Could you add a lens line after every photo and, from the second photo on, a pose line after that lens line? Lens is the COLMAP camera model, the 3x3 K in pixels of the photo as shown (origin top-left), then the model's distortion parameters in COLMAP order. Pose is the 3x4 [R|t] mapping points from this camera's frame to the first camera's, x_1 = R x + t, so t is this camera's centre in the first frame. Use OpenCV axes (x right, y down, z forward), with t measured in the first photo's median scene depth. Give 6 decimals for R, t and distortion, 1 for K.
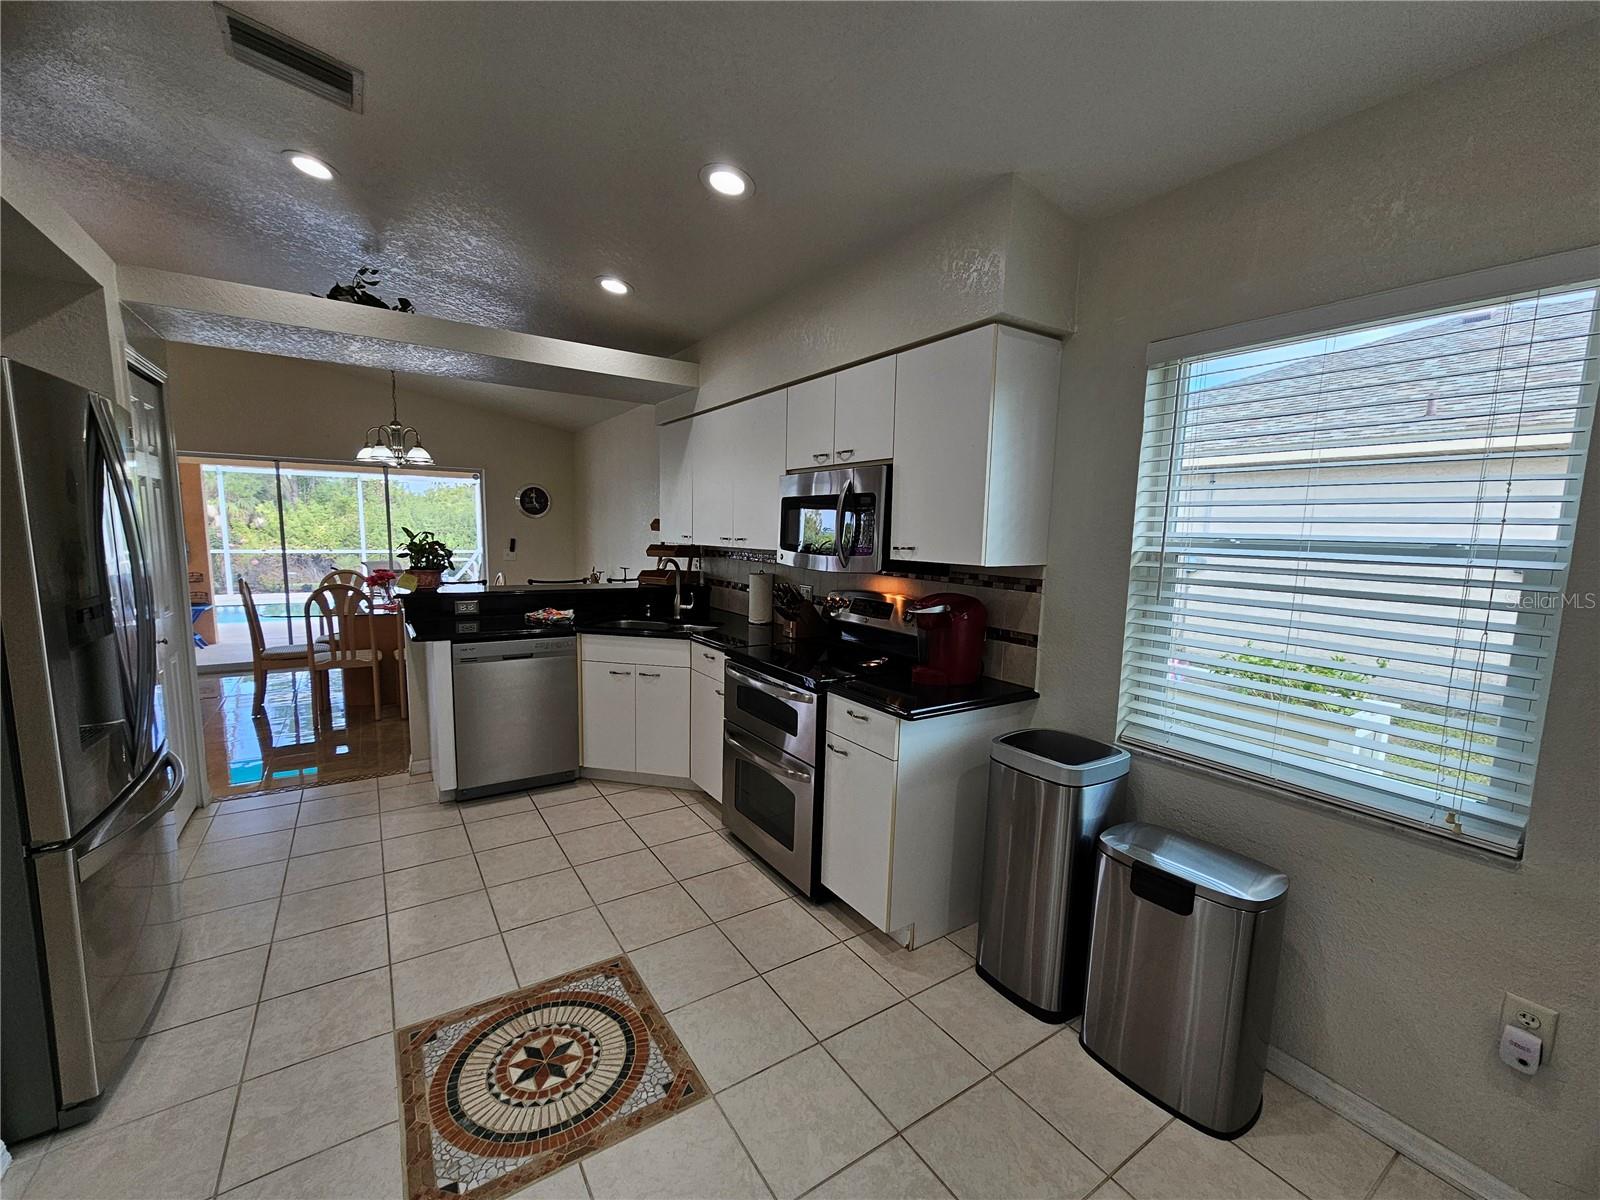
lens RADIAL K [[657.0, 0, 797.1], [0, 657.0, 614.8], [0, 0, 1]] dist [-0.003199, 0.000661]
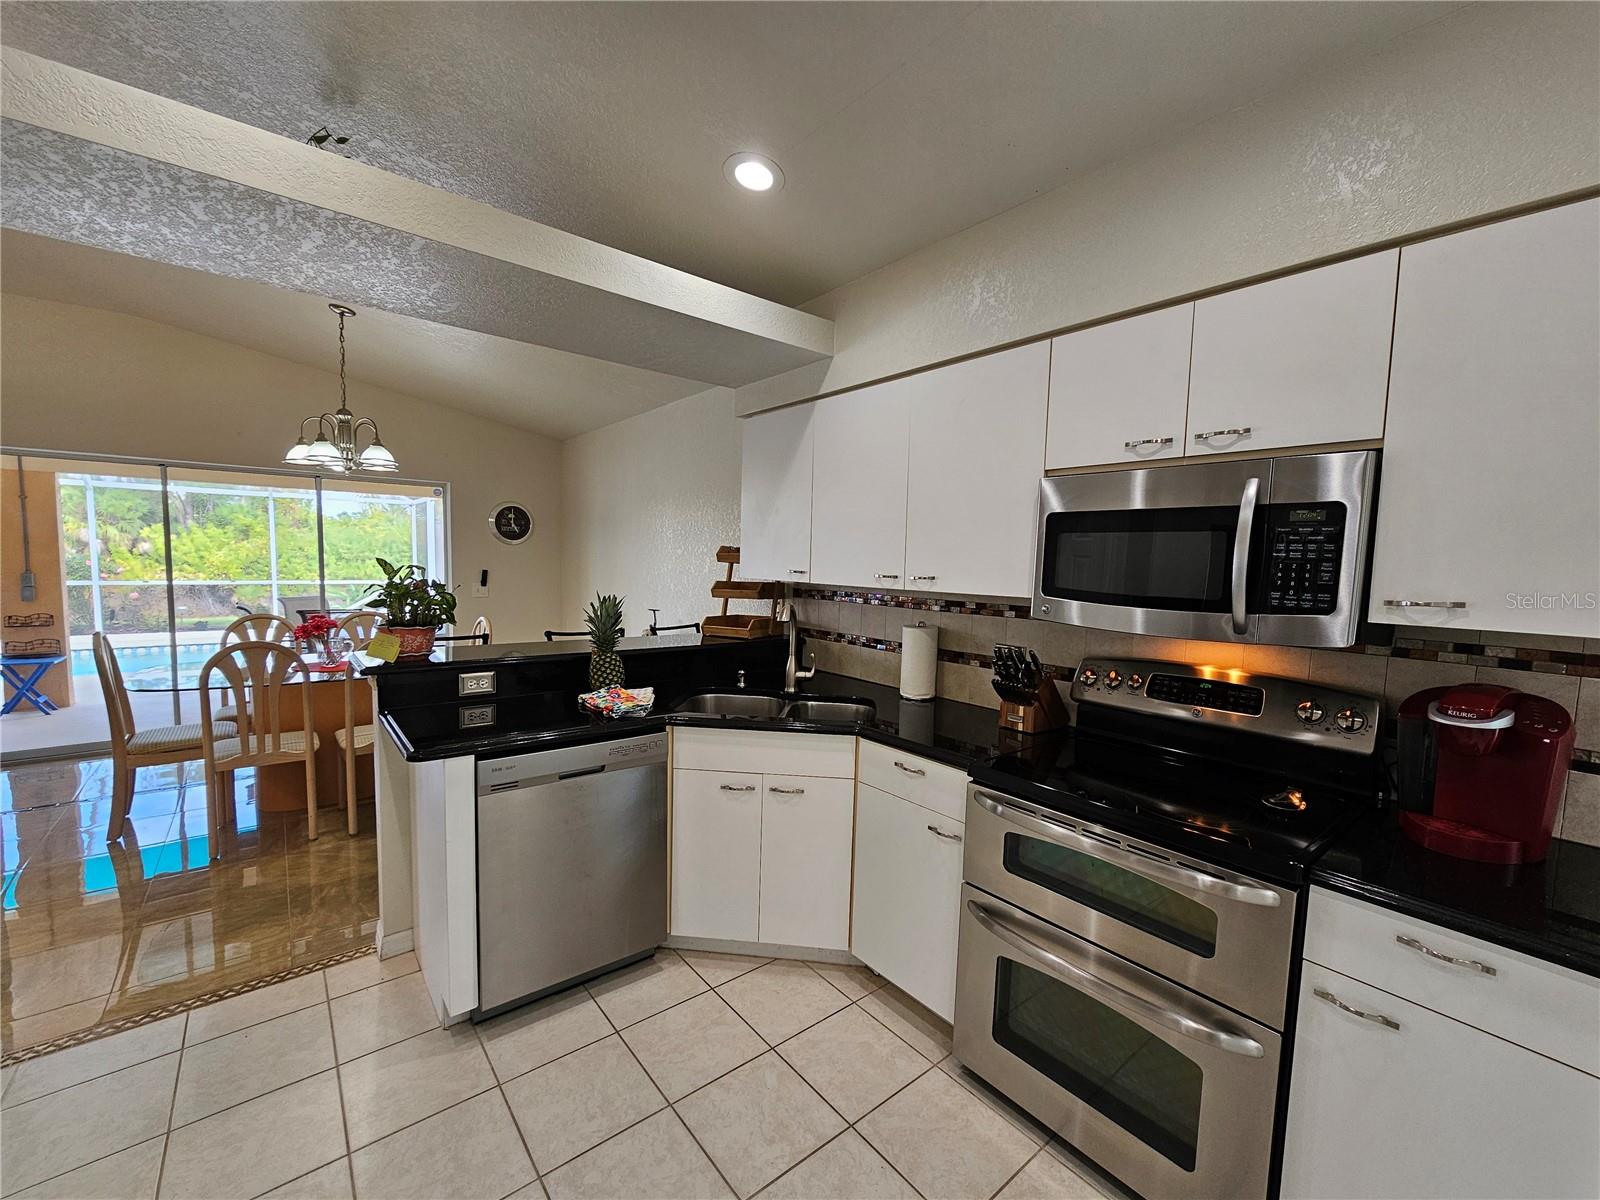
lens RADIAL K [[655.5, 0, 795.8], [0, 655.5, 614.0], [0, 0, 1]] dist [-0.002826, 0.000240]
pose [[0.995231, -0.005972, 0.097359, -0.329029], [0.010056, 0.999087, -0.041516, -0.062740], [-0.097022, 0.042297, 0.994383, 0.429945]]
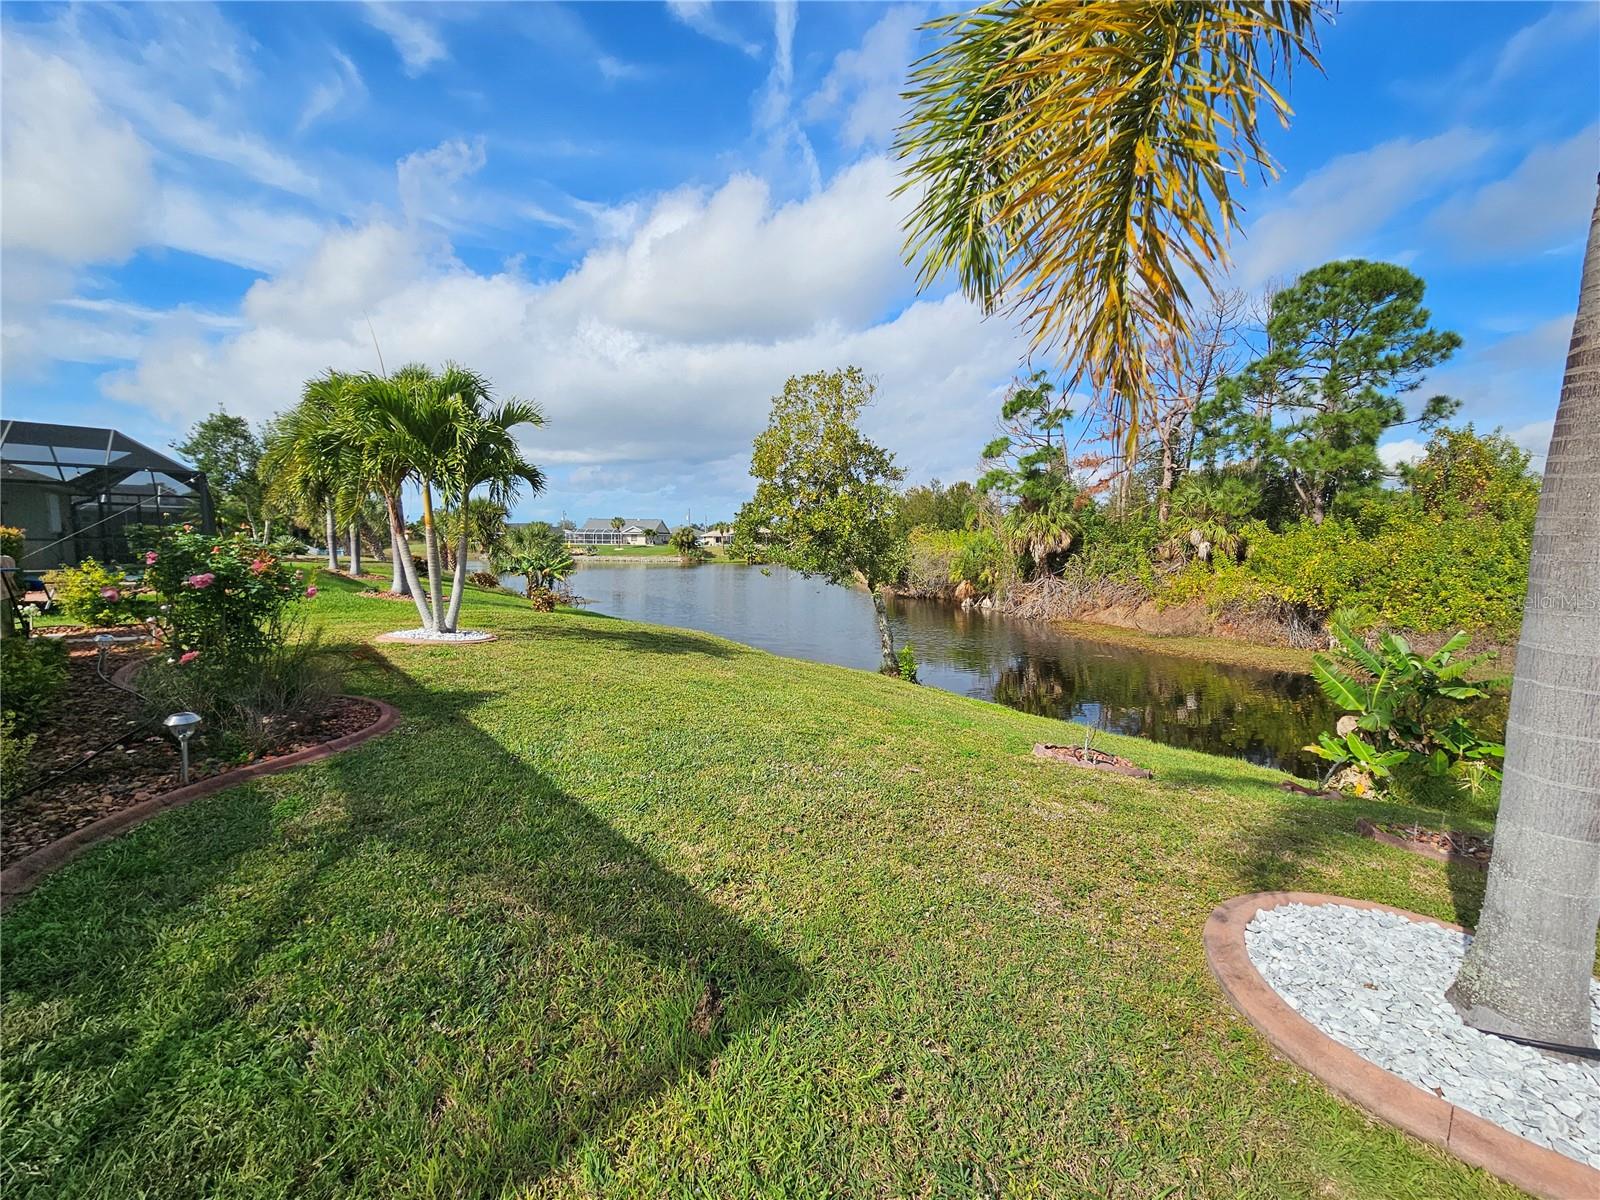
lens RADIAL K [[653.3, 0, 797.7], [0, 653.3, 612.9], [0, 0, 1]] dist [-0.002950, -0.000561]
pose [[0.139950, 0.083430, -0.986637, -2.485039], [-0.135213, 0.988720, 0.064427, -0.749752], [0.980883, 0.124390, 0.149652, 5.849442]]
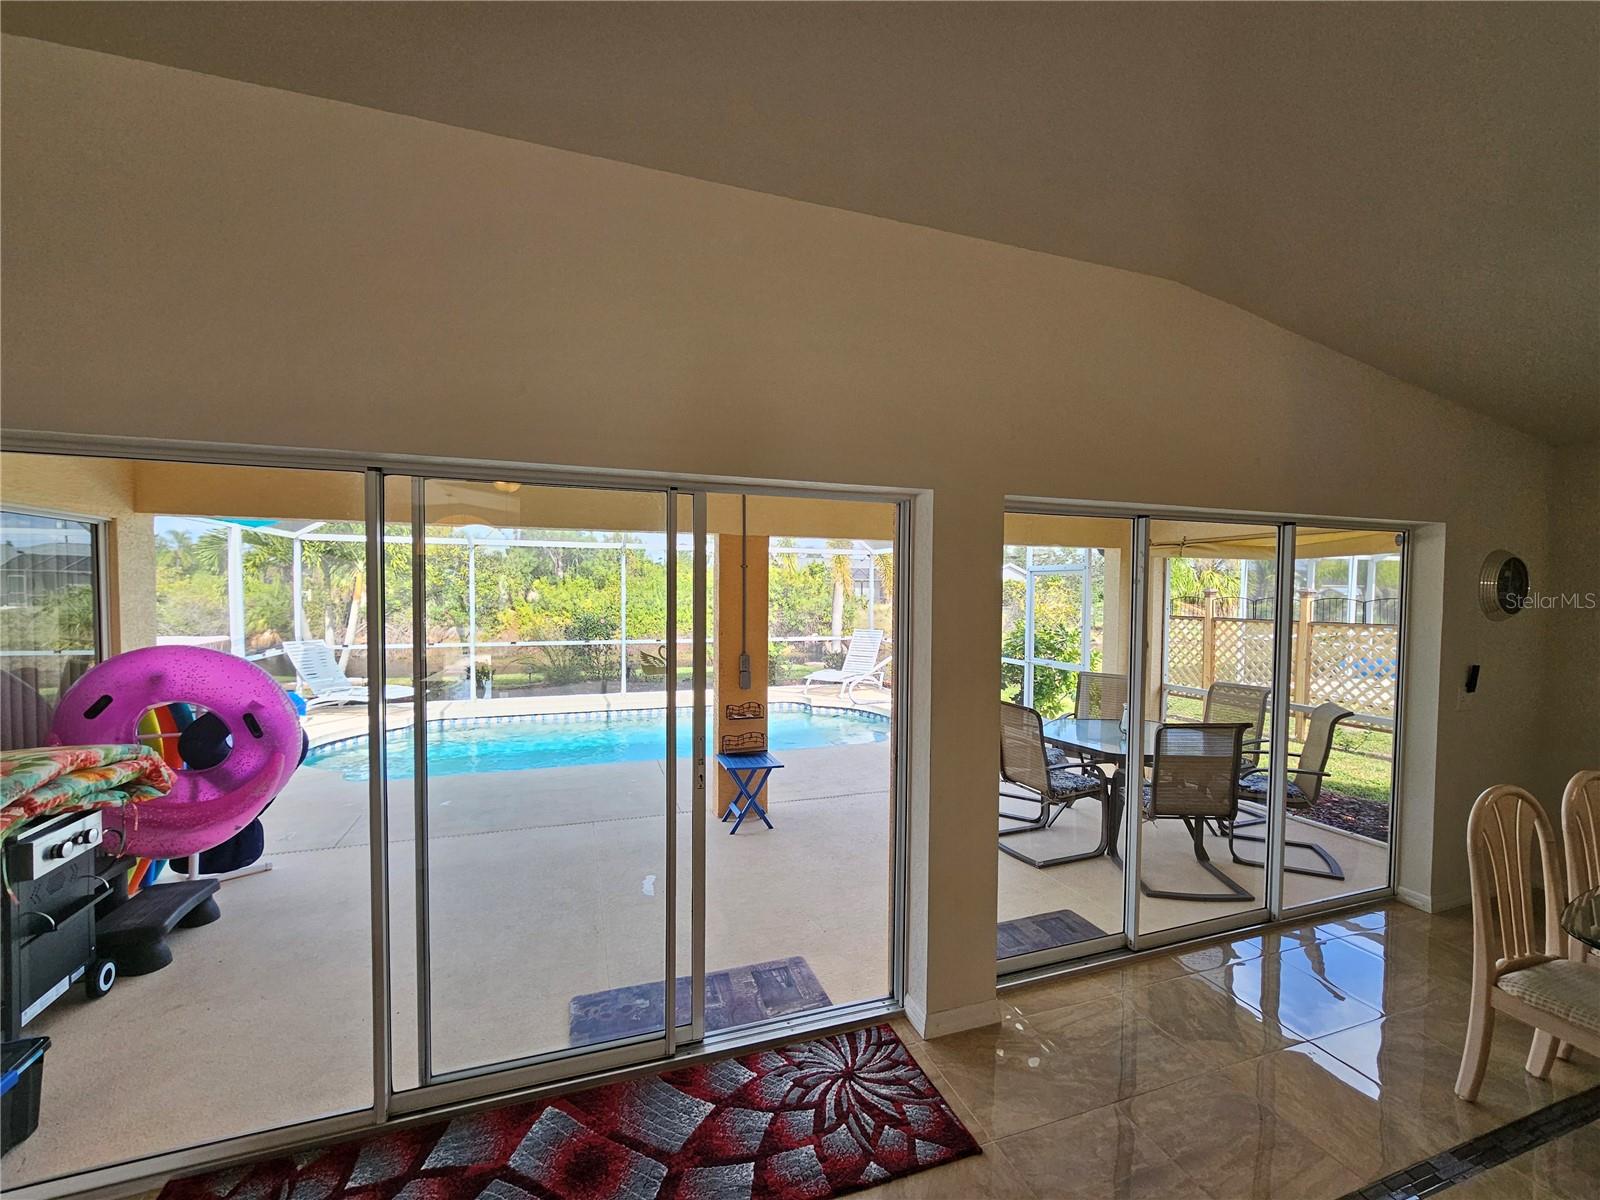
lens RADIAL K [[657.0, 0, 797.1], [0, 657.0, 614.8], [0, 0, 1]] dist [-0.003199, 0.000661]
pose [[0.968870, -0.007764, -0.247448, -1.914870], [-0.015923, 0.995484, -0.093580, -0.242183], [0.247057, 0.094607, 0.964371, 1.016767]]
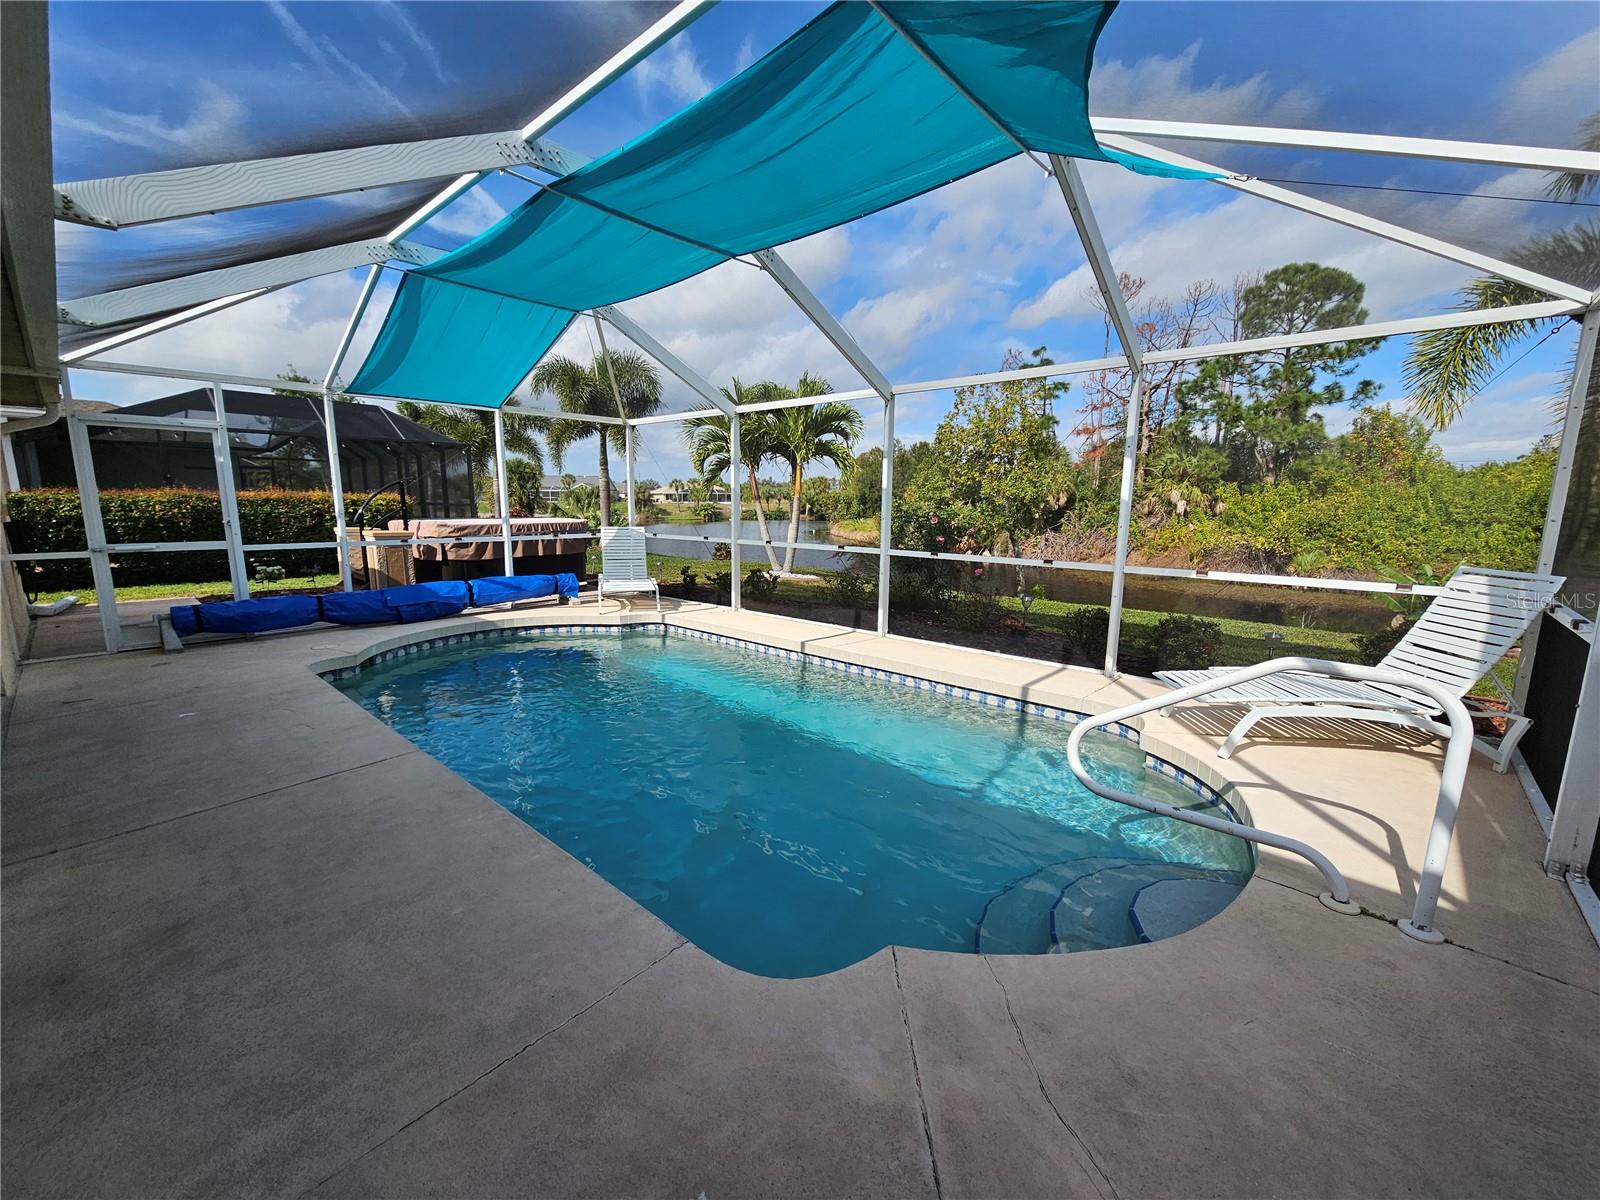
lens RADIAL K [[653.3, 0, 797.7], [0, 653.3, 612.9], [0, 0, 1]] dist [-0.002950, -0.000561]
pose [[0.256345, 0.143122, -0.955931, -1.649709], [-0.128299, 0.985264, 0.113109, -0.426075], [0.958033, 0.093650, 0.270930, 3.436596]]
